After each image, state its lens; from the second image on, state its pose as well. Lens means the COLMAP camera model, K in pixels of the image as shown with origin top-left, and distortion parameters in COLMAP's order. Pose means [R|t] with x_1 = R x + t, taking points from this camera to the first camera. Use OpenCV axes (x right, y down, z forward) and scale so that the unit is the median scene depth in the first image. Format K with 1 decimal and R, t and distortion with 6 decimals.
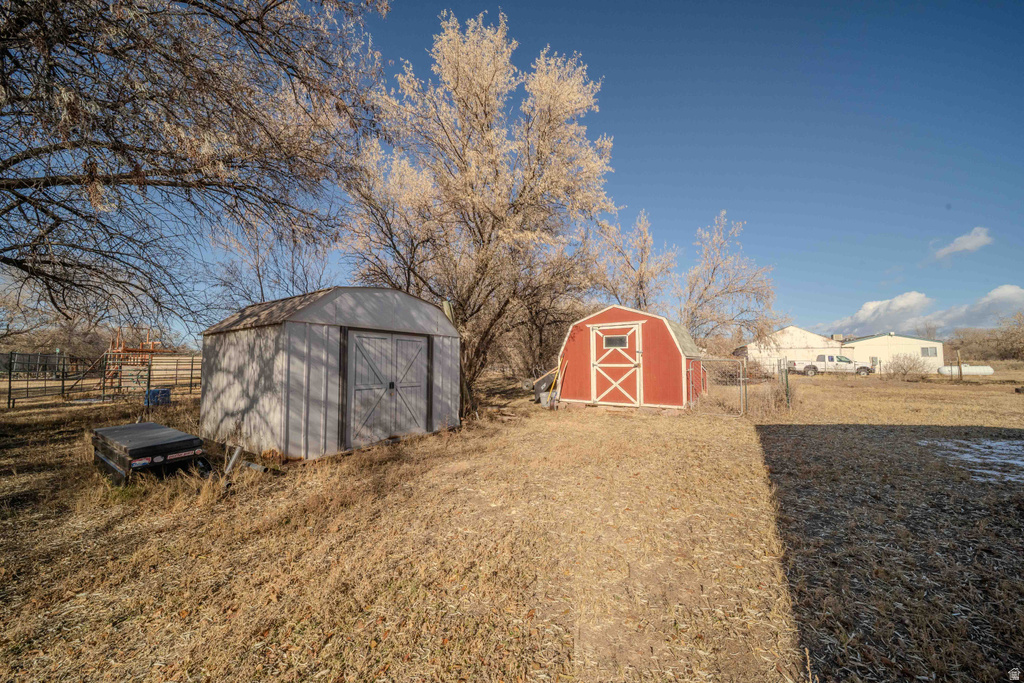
lens RADIAL K [[361.2, 0, 507.2], [0, 361.2, 342.8], [0, 0, 1]] dist [-0.001006, -0.000304]
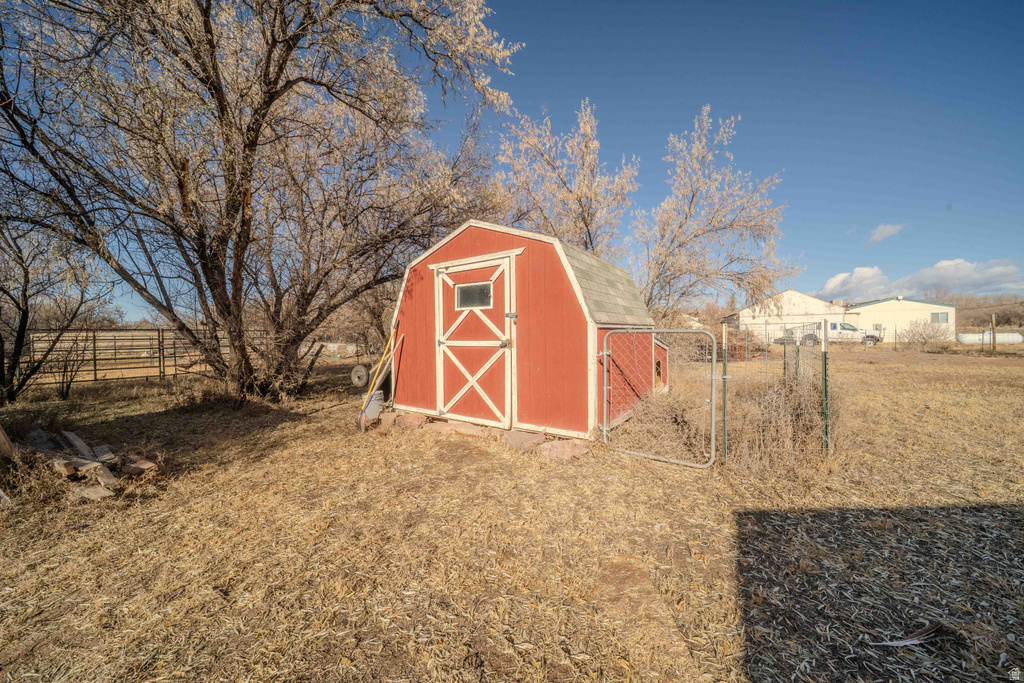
lens RADIAL K [[357.3, 0, 511.8], [0, 357.3, 335.8], [0, 0, 1]] dist [-0.001817, -0.000117]
pose [[0.999807, -0.011026, 0.016253, 0.337725], [0.010023, 0.998117, 0.060512, 0.022257], [-0.016890, -0.060338, 0.998035, 0.492283]]
